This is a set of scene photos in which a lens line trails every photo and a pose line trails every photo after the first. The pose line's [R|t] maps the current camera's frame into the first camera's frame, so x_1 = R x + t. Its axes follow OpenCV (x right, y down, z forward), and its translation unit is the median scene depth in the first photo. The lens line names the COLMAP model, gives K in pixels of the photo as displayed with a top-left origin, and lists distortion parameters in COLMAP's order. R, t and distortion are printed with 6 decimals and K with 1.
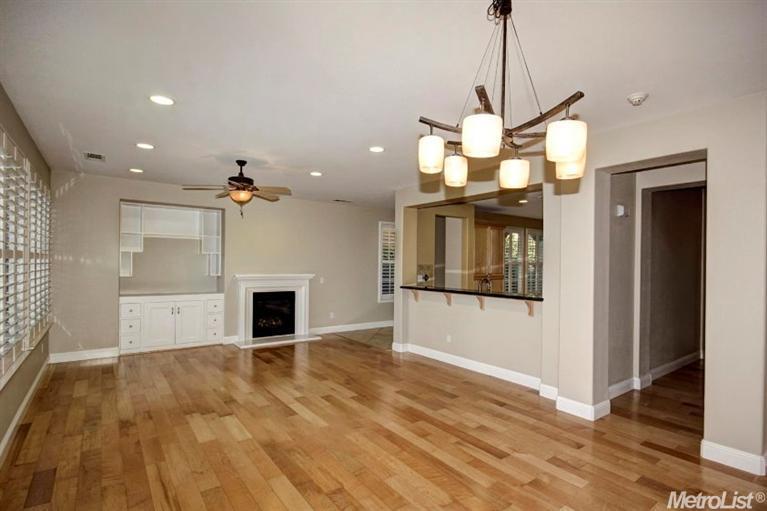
lens RADIAL K [[385.6, 0, 383.0], [0, 385.6, 260.4], [0, 0, 1]] dist [0.005247, 0.000417]
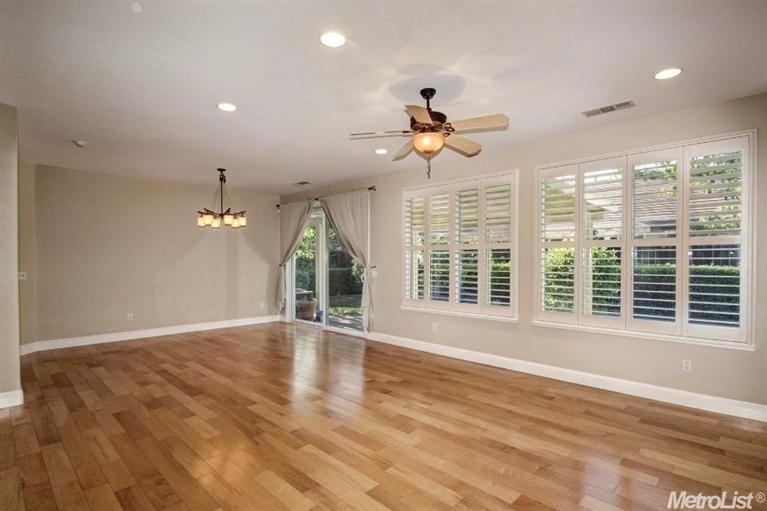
lens RADIAL K [[378.0, 0, 383.7], [0, 378.0, 259.6], [0, 0, 1]] dist [0.002114, 0.000232]
pose [[-0.981506, -0.013709, -0.190938, -0.175229], [-0.011483, 0.999853, -0.012762, 0.038746], [0.191085, -0.010333, -0.981519, 1.677414]]
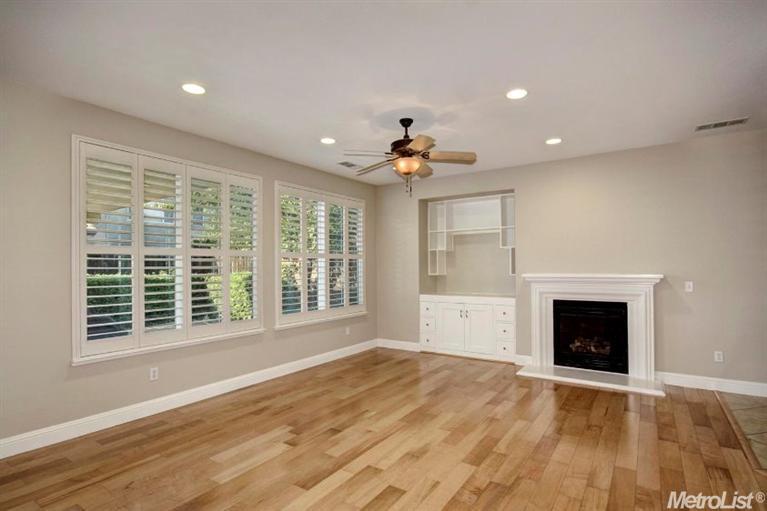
lens RADIAL K [[385.6, 0, 383.0], [0, 385.6, 260.4], [0, 0, 1]] dist [0.005247, 0.000417]
pose [[0.341663, -0.031260, -0.939302, 0.335311], [0.021442, 0.999446, -0.025462, 0.035160], [0.939578, -0.011441, 0.342144, 0.717859]]
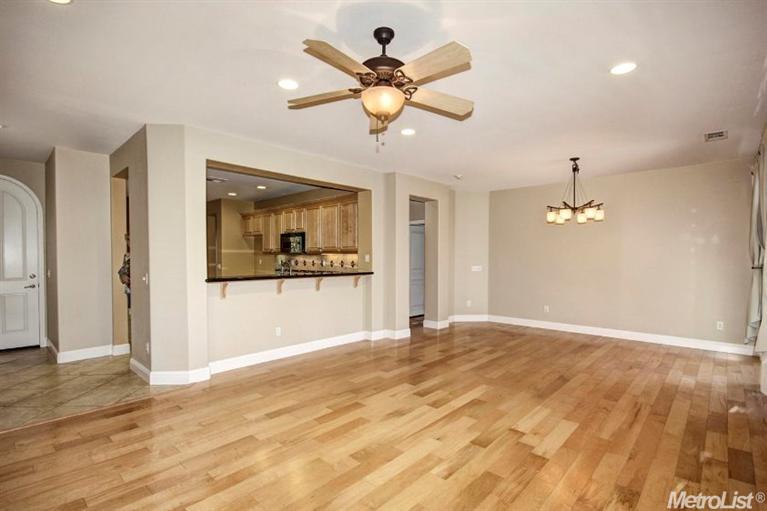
lens RADIAL K [[378.0, 0, 383.7], [0, 378.0, 259.6], [0, 0, 1]] dist [0.002114, 0.000232]
pose [[-0.209750, -0.020078, 0.977549, -0.880433], [-0.015875, 0.999727, 0.017127, 0.023024], [-0.977626, -0.011927, -0.210012, 1.138996]]
